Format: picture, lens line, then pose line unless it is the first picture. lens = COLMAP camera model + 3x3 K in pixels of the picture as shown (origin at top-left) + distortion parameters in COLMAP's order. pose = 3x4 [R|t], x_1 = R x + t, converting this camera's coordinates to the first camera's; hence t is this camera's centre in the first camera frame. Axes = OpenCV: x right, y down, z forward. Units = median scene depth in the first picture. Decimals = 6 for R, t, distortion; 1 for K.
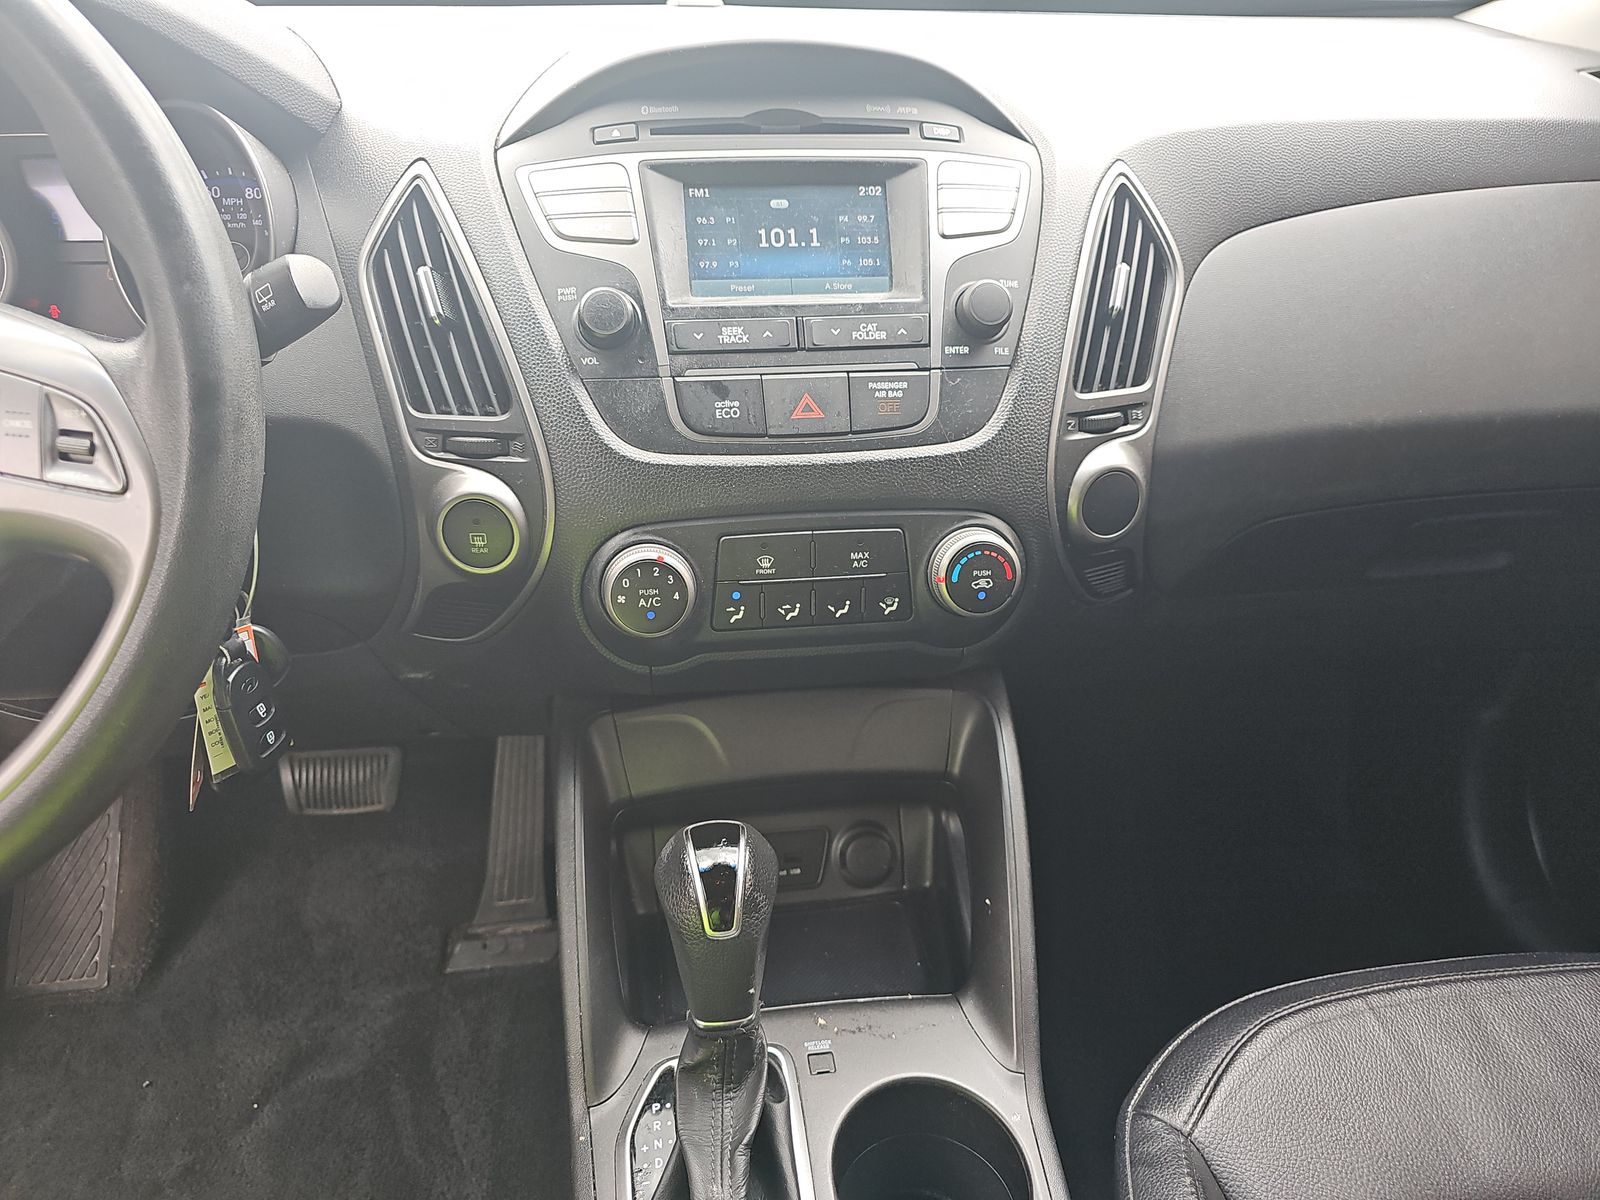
lens RADIAL K [[1061.9, 0, 793.5], [0, 1061.9, 608.7], [0, 0, 1]] dist [0.007966, -0.001194]
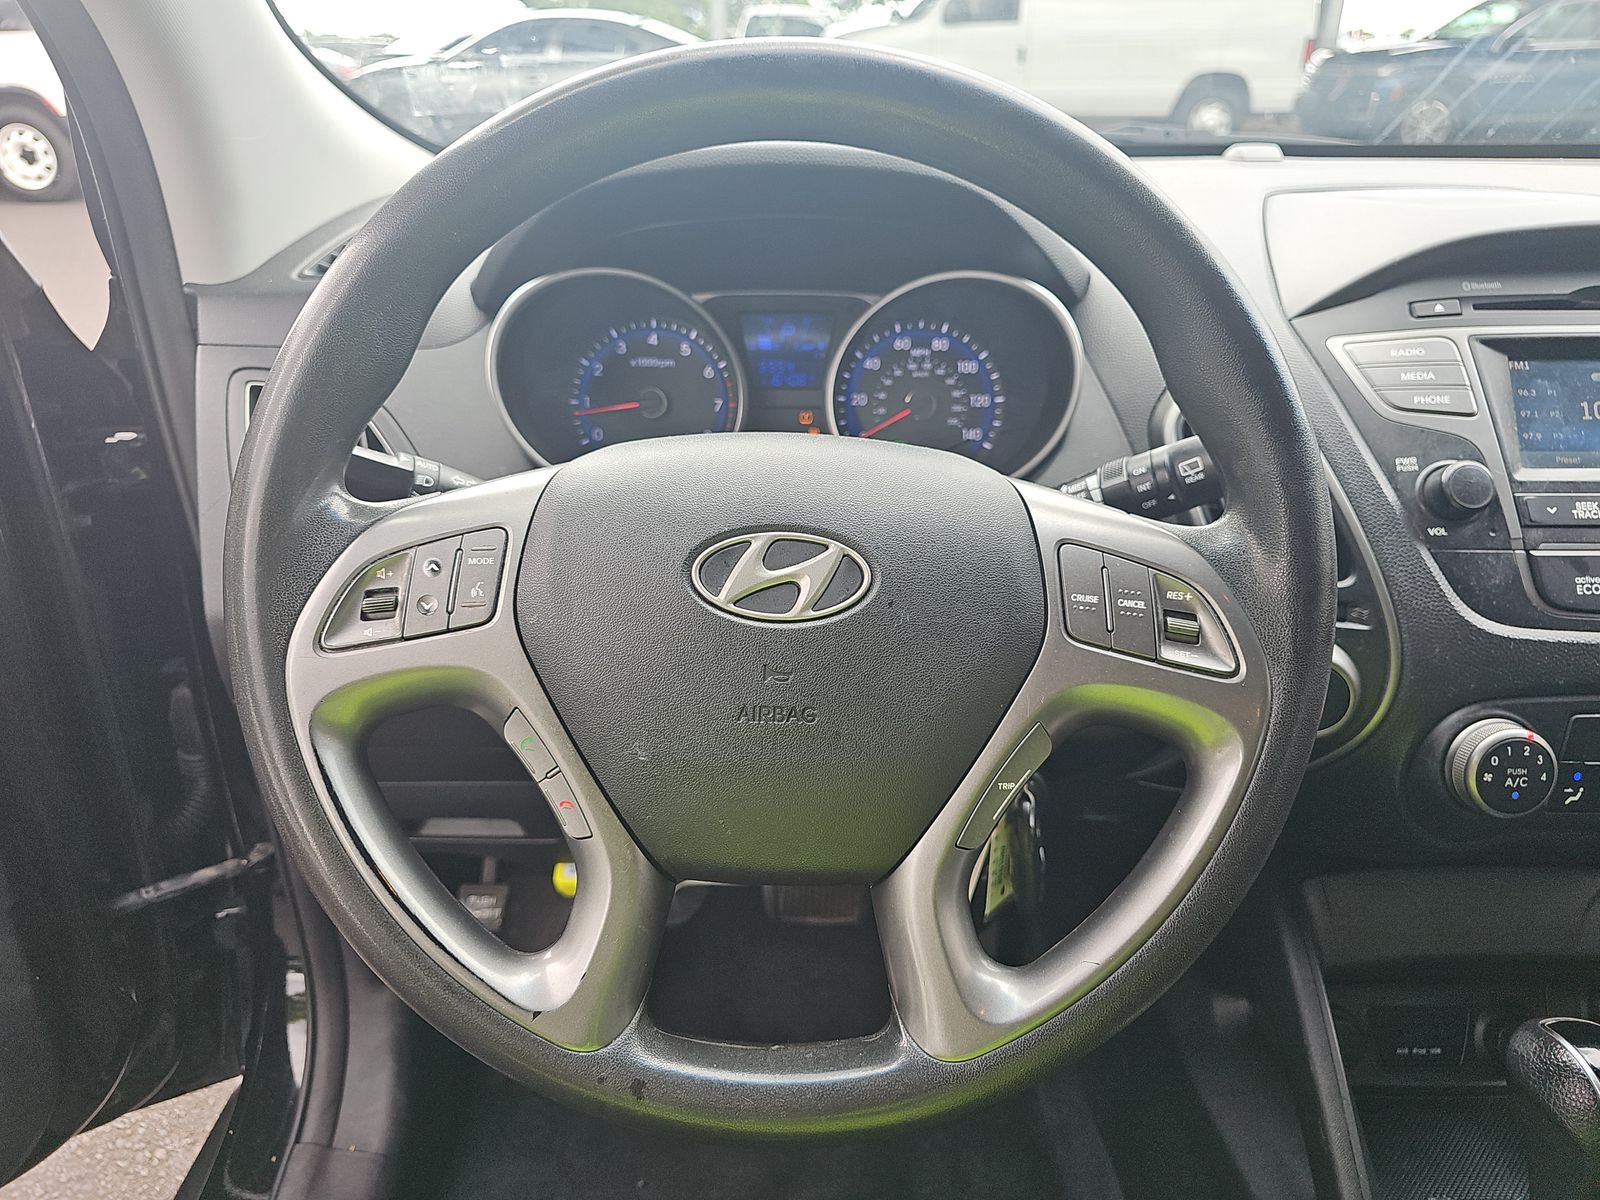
lens RADIAL K [[1061.9, 0, 802.4], [0, 1061.9, 589.0], [0, 0, 1]] dist [0.007966, -0.001194]
pose [[0.990139, 0.046189, -0.132254, -0.639780], [-0.059283, 0.993533, -0.096842, -0.046731], [0.126926, 0.103728, 0.986474, -0.055624]]
